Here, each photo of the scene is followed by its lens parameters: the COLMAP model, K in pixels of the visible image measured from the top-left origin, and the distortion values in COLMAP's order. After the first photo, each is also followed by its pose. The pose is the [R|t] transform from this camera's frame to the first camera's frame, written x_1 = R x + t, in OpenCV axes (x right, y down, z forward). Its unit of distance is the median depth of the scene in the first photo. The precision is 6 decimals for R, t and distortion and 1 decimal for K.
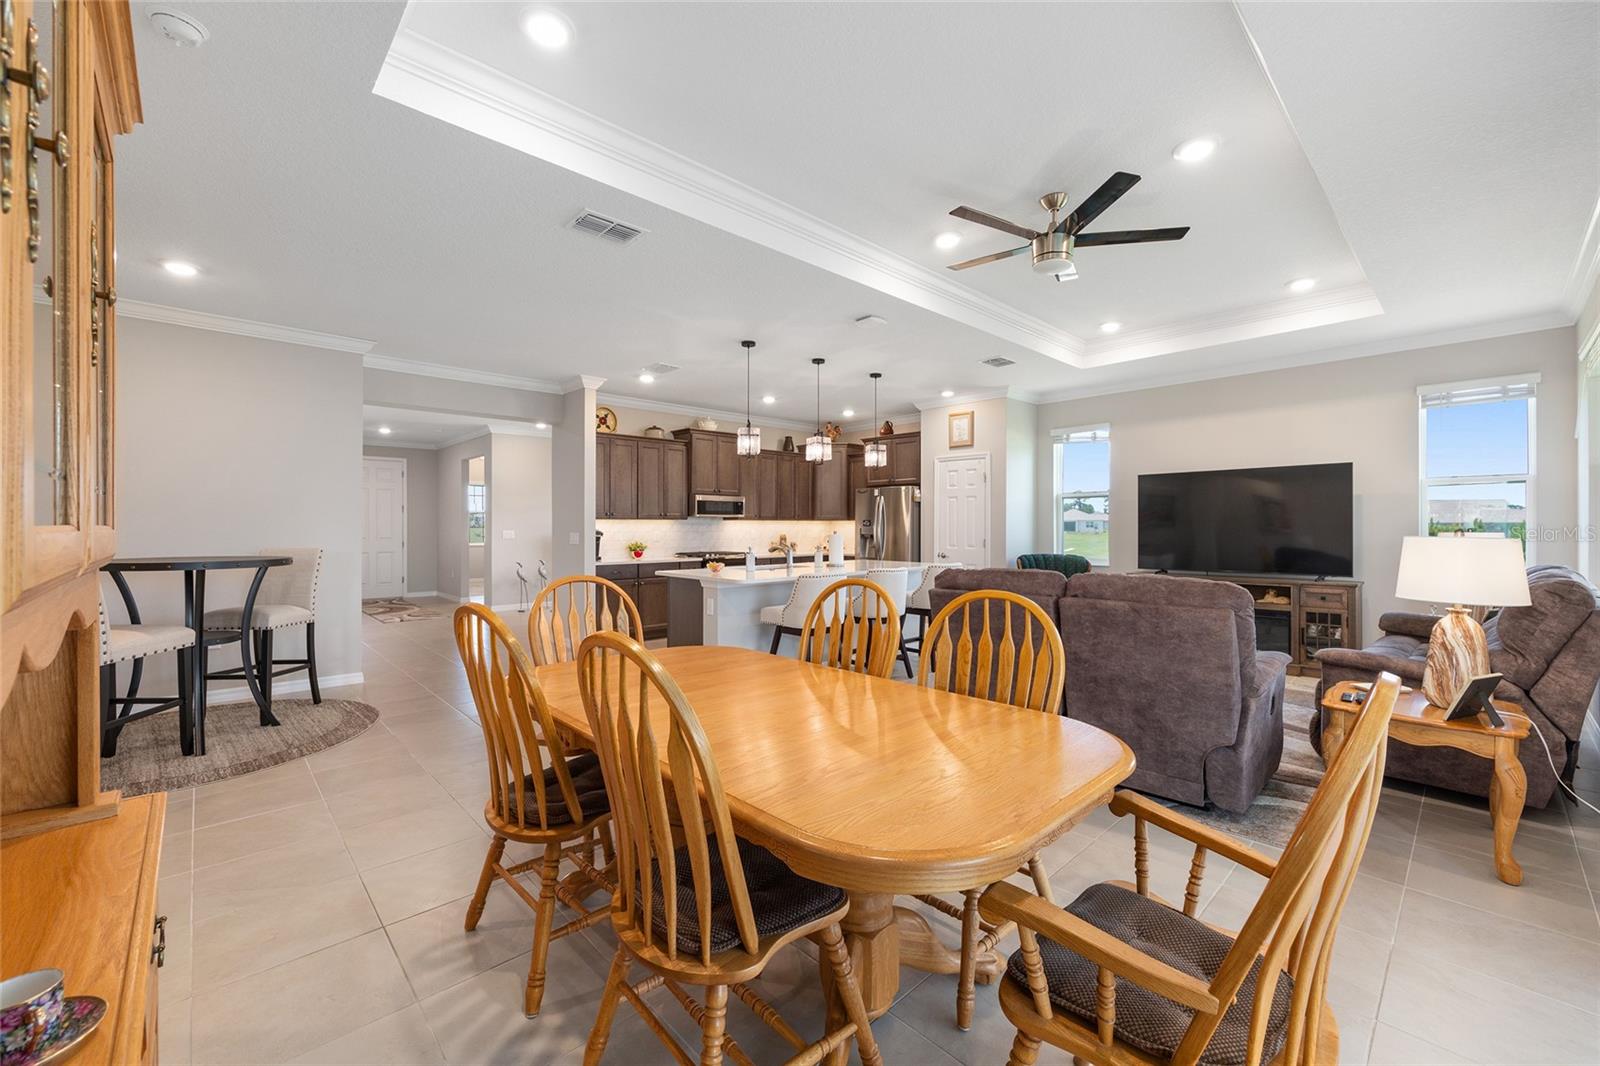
lens RADIAL K [[641.1, 0, 801.2], [0, 641.1, 526.5], [0, 0, 1]] dist [-0.000953, 0.000884]
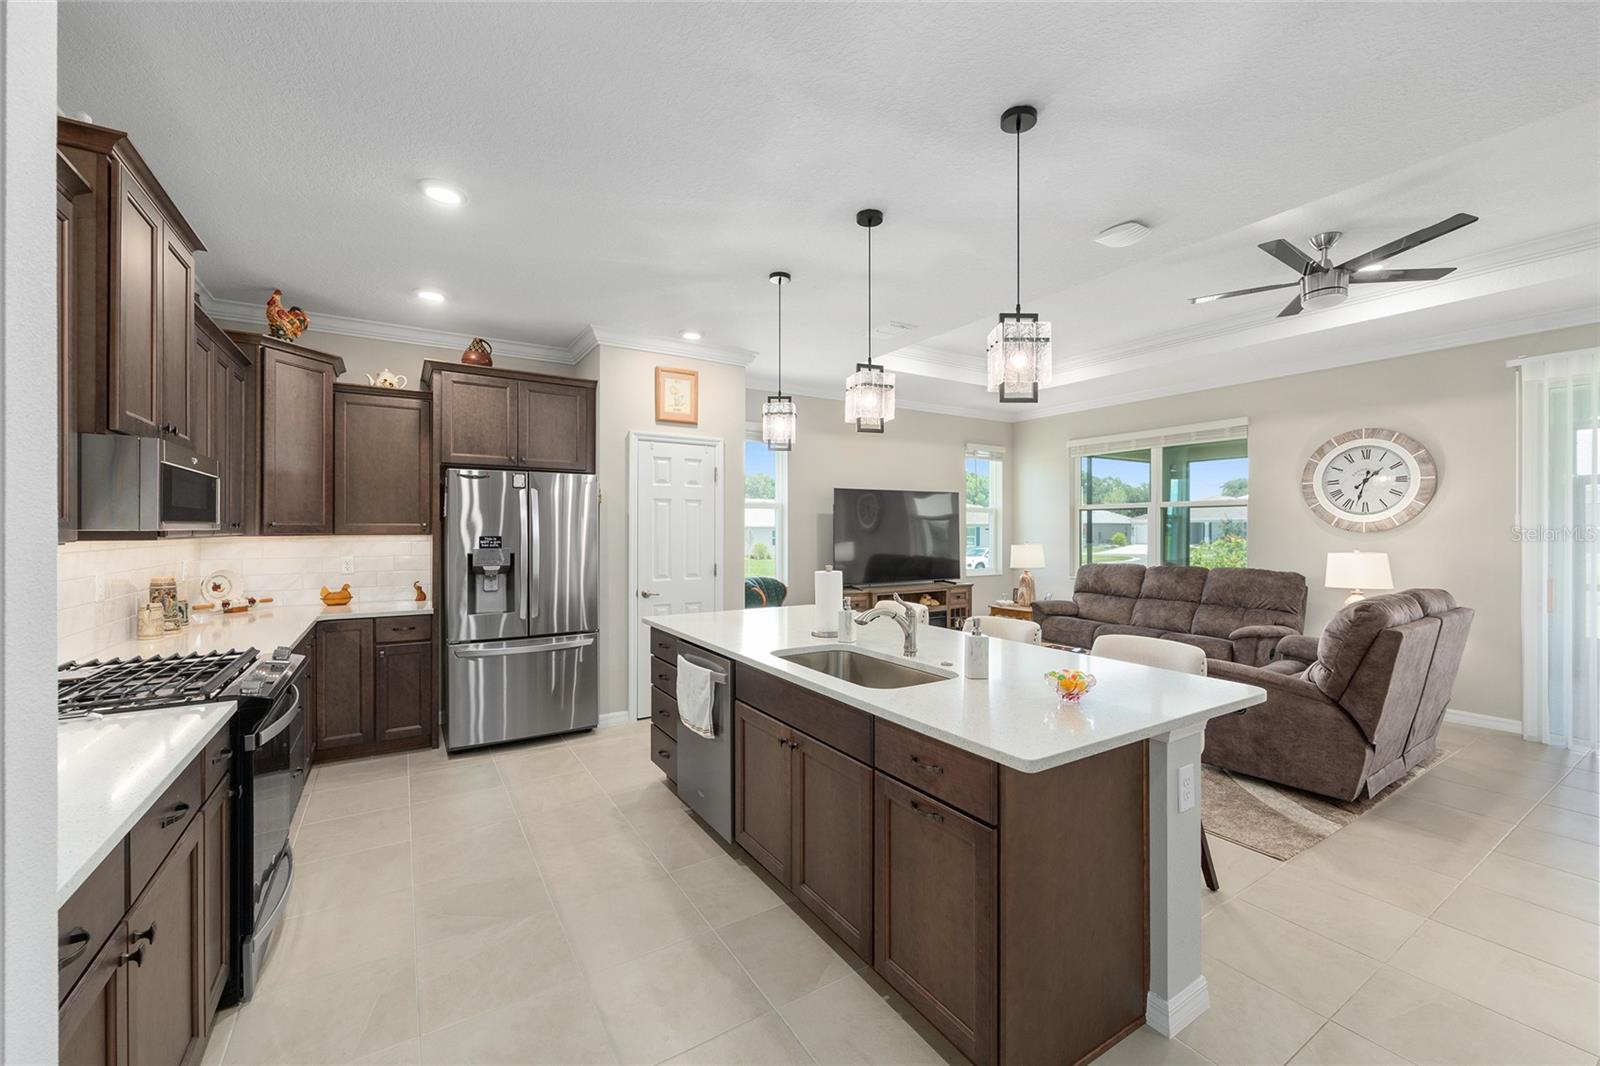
lens RADIAL K [[641.1, 0, 803.2], [0, 641.1, 531.1], [0, 0, 1]] dist [-0.000953, 0.000884]
pose [[0.186437, -0.002426, 0.982464, -0.423993], [-0.000327, 0.999997, 0.002531, -0.019958], [-0.982467, -0.000793, 0.186435, 0.885808]]
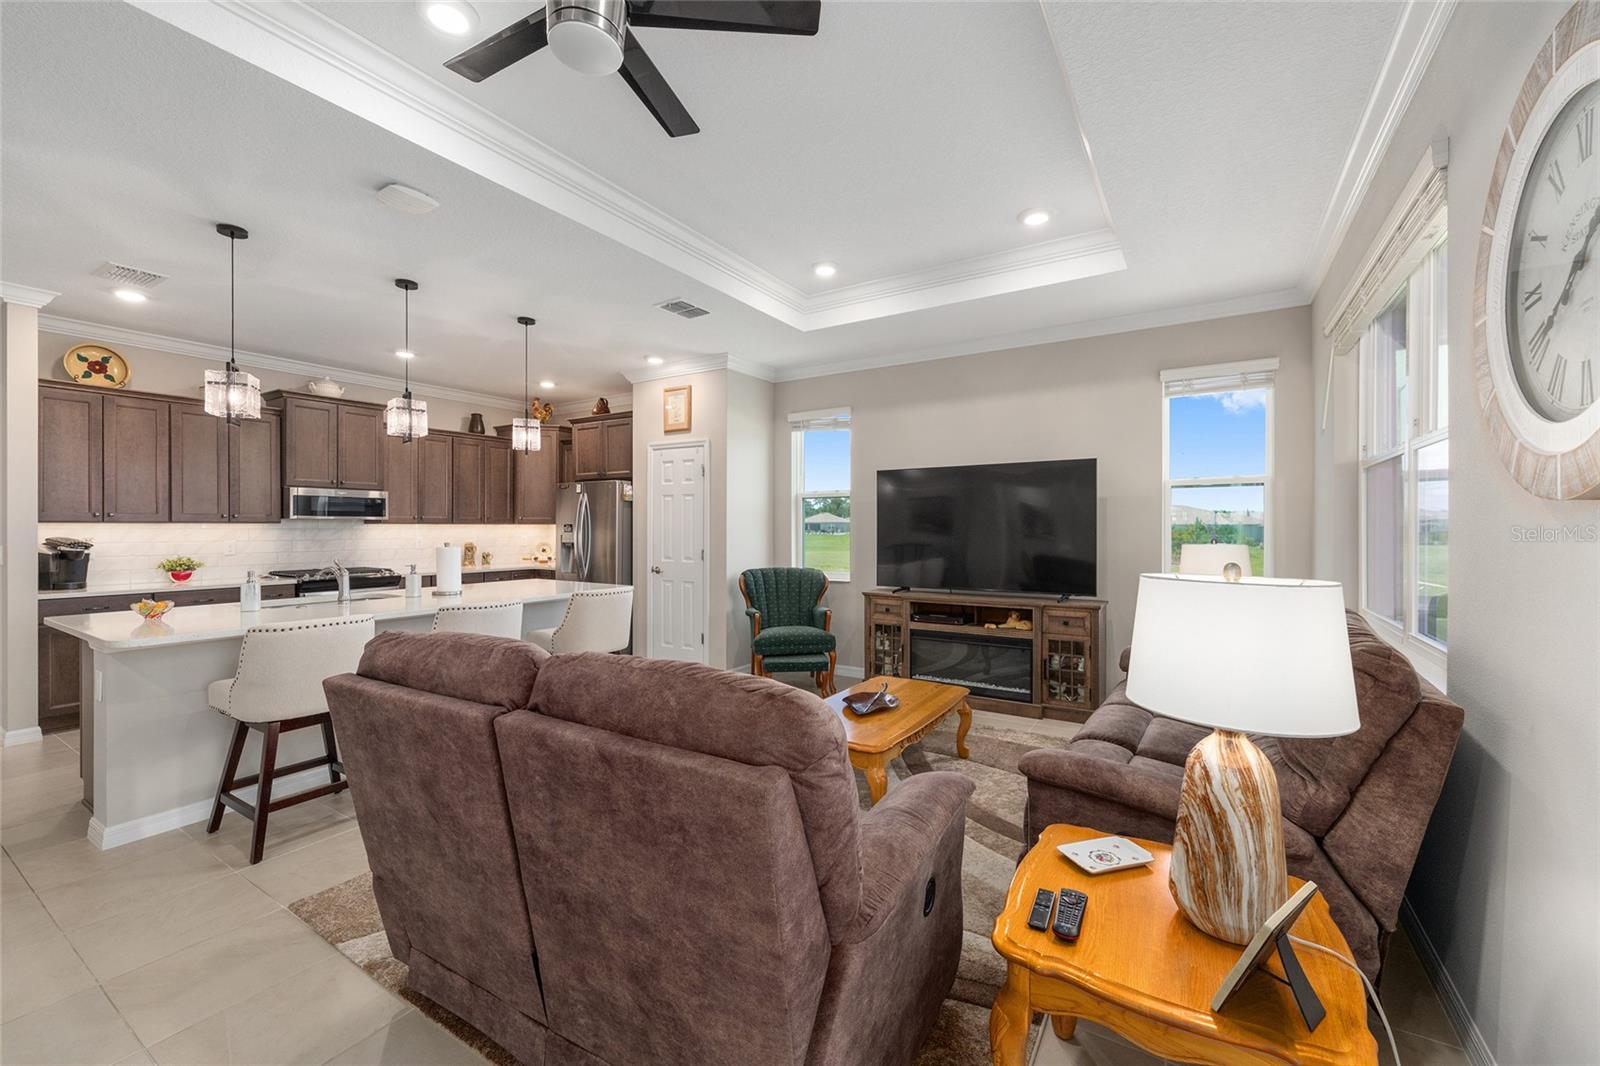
lens RADIAL K [[641.1, 0, 800.4], [0, 641.1, 529.1], [0, 0, 1]] dist [-0.000953, 0.000884]
pose [[0.967755, 0.000041, 0.251893, 0.231953], [-0.000792, 0.999996, 0.002878, -0.008843], [-0.251892, -0.002984, 0.967751, 0.242372]]
